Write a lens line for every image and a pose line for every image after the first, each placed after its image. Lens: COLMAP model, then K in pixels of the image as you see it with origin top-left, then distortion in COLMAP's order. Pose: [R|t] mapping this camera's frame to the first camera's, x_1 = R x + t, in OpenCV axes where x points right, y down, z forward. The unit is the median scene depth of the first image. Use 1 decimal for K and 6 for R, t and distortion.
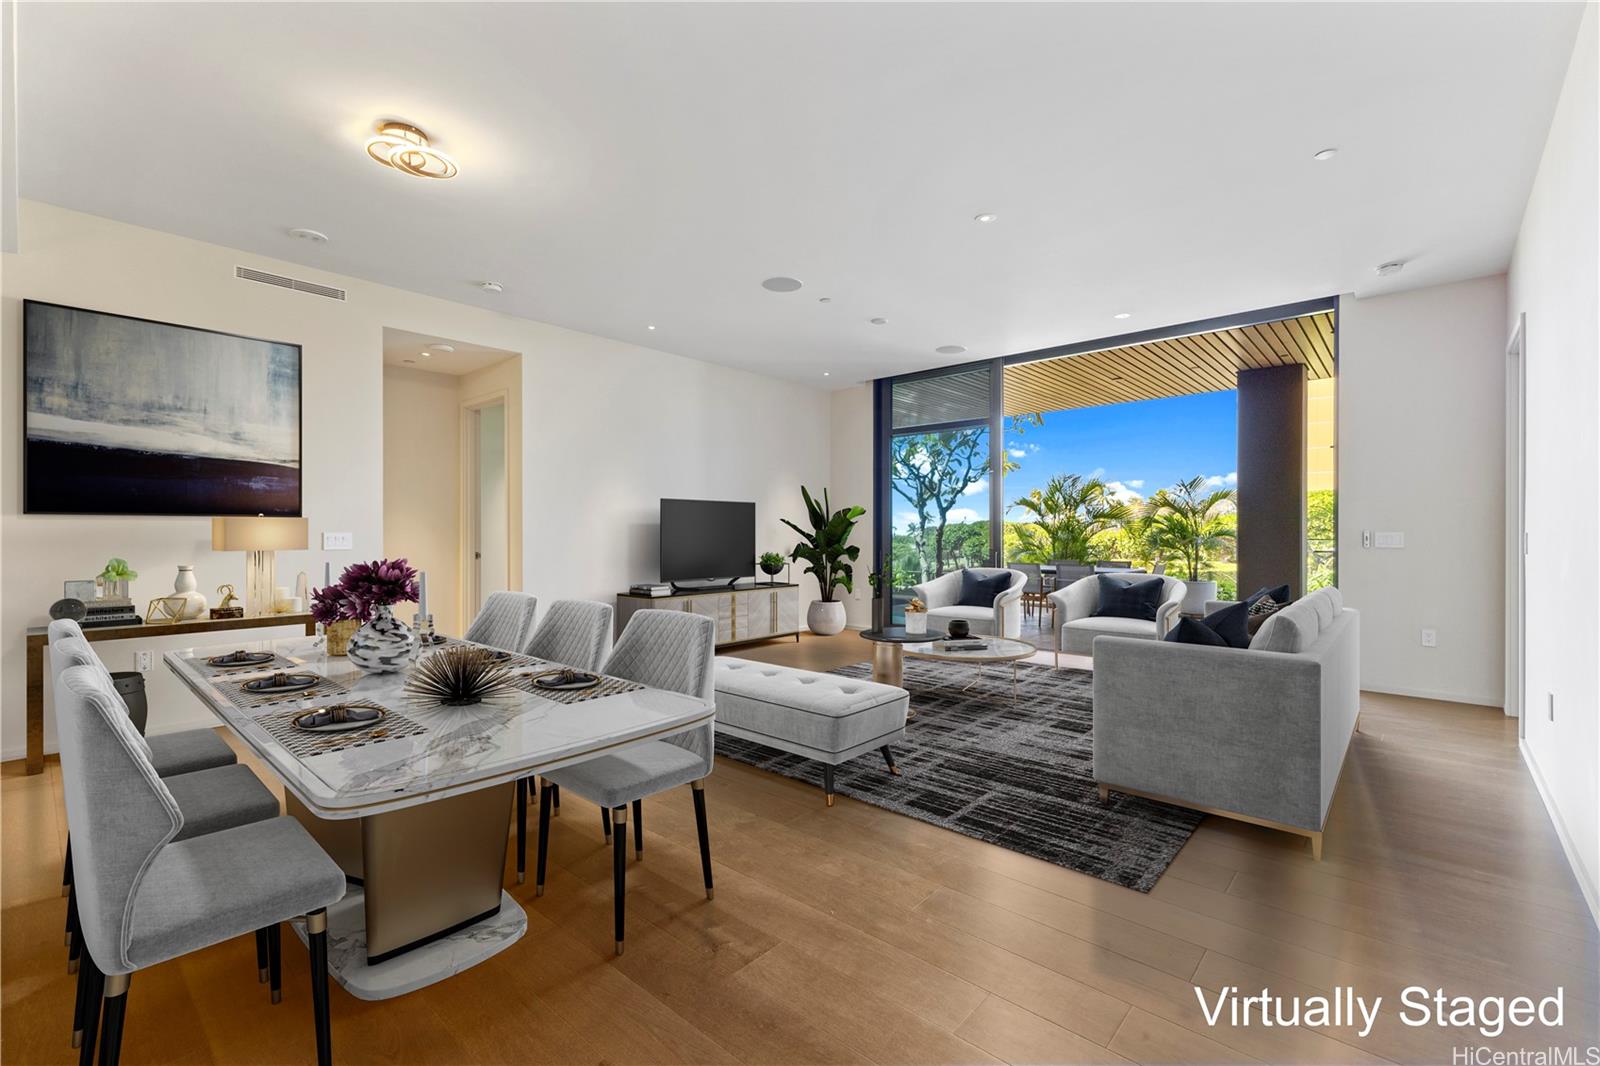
lens RADIAL K [[688.9, 0, 800.6], [0, 688.9, 532.8], [0, 0, 1]] dist [0.000884, 0.000041]
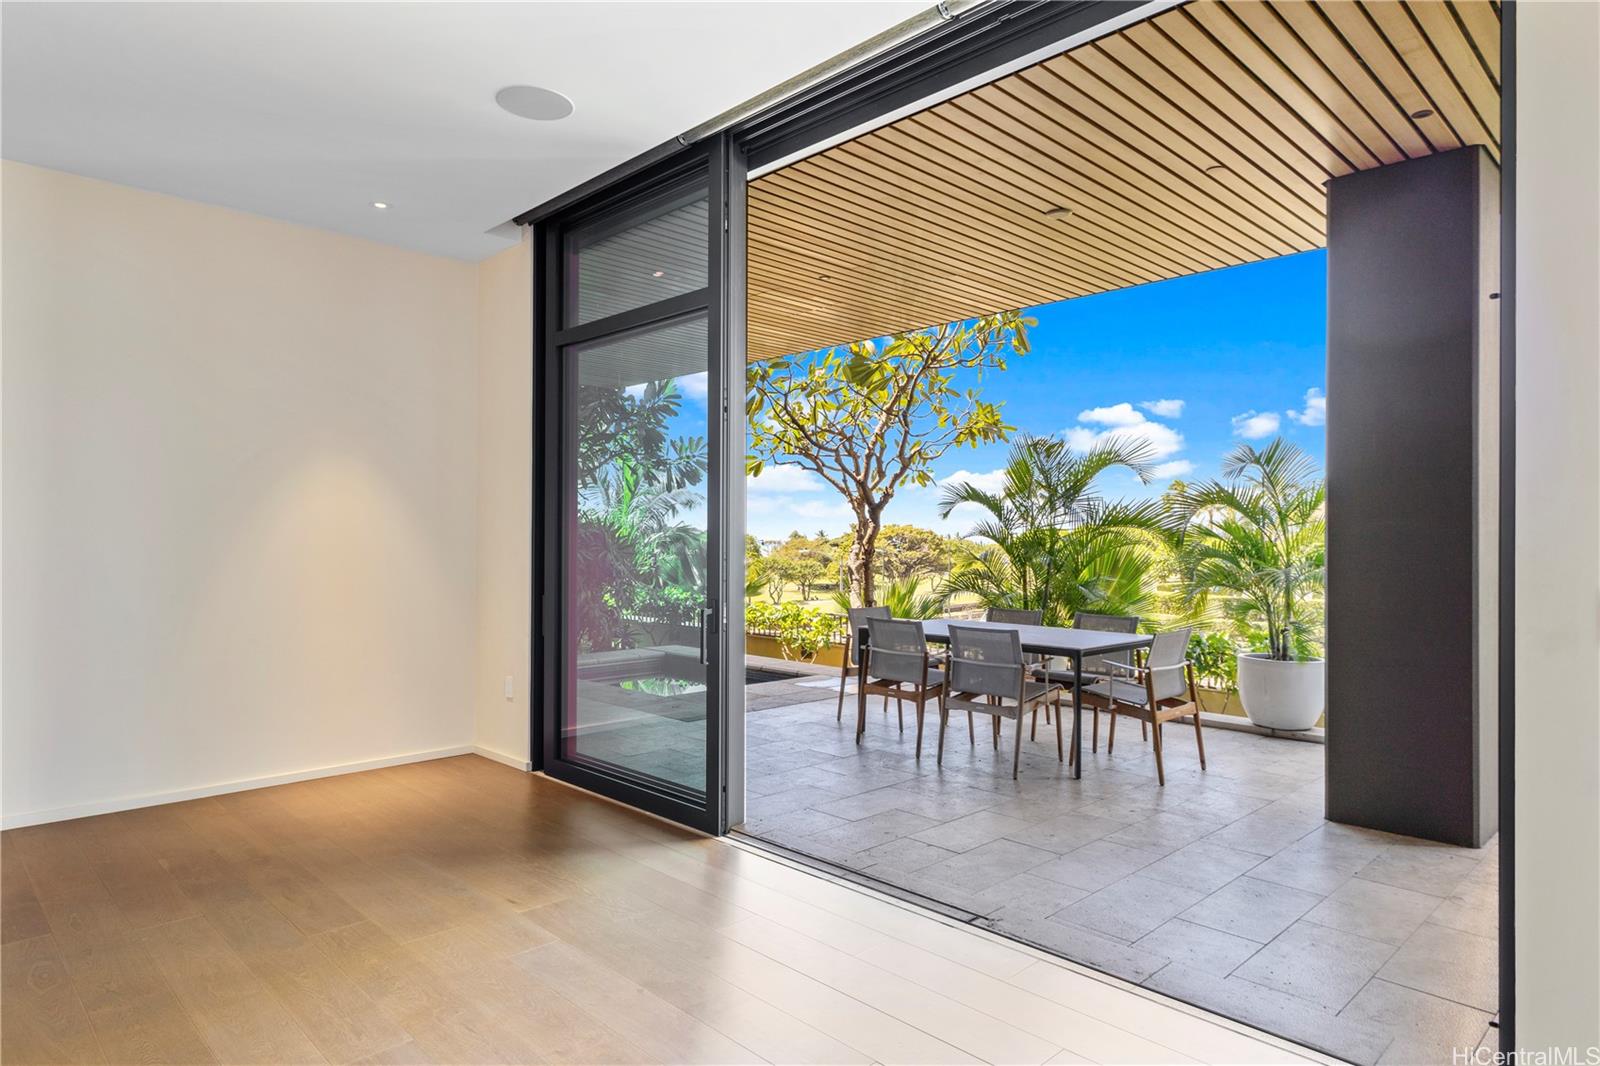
lens RADIAL K [[938.4, 0, 797.3], [0, 938.4, 536.9], [0, 0, 1]] dist [-0.001166, -0.001067]
pose [[0.997442, 0.009134, -0.070901, 0.338623], [-0.009250, 0.999956, -0.001307, -0.013014], [0.070886, 0.001959, 0.997482, 0.389220]]
